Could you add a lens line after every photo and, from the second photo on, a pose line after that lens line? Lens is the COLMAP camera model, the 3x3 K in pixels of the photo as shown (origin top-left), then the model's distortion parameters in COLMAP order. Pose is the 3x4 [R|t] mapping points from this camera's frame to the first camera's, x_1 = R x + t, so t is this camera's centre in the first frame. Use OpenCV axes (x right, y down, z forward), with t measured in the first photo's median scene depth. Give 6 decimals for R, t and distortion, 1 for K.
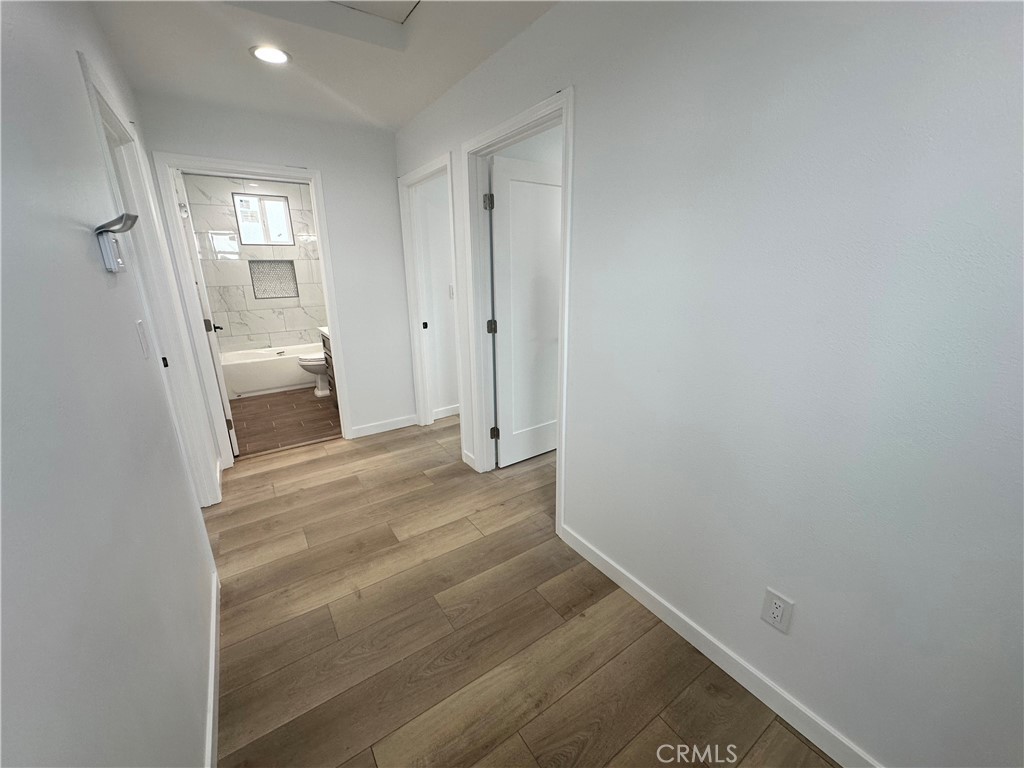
lens RADIAL K [[406.2, 0, 513.8], [0, 406.2, 383.4], [0, 0, 1]] dist [-0.001696, -0.000075]
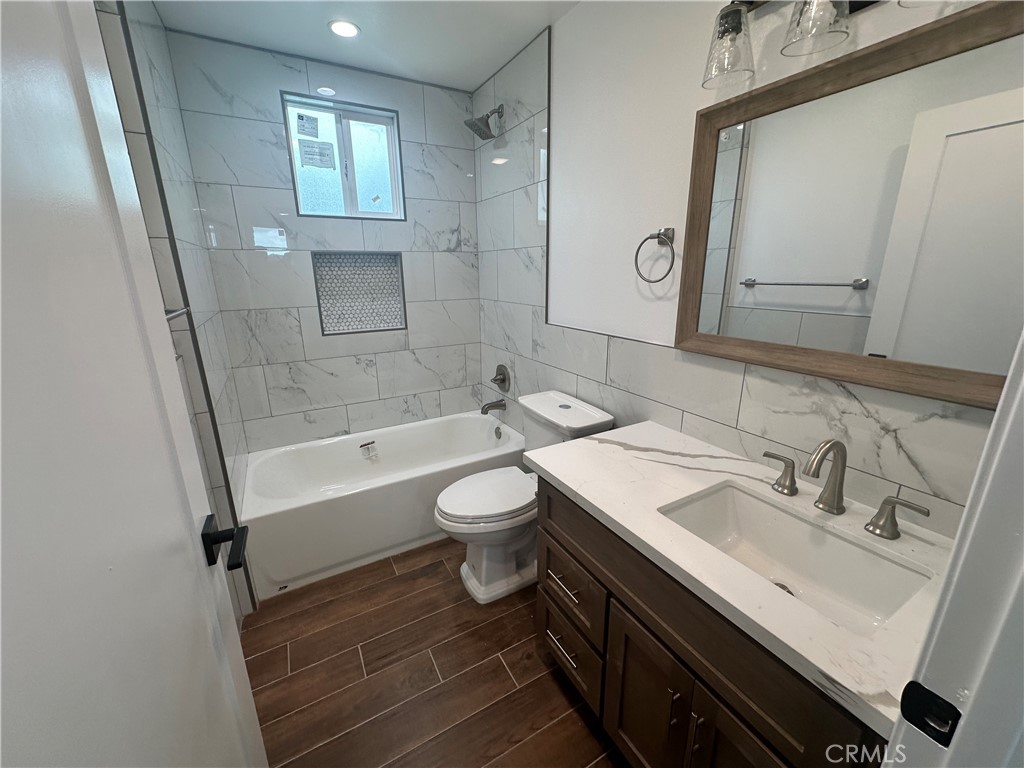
lens RADIAL K [[406.2, 0, 511.7], [0, 406.2, 388.1], [0, 0, 1]] dist [-0.001696, -0.000075]
pose [[0.995086, 0.012045, -0.098279, -0.376130], [-0.014934, 0.999476, -0.028718, -0.137977], [0.097881, 0.030045, 0.994744, 0.562107]]
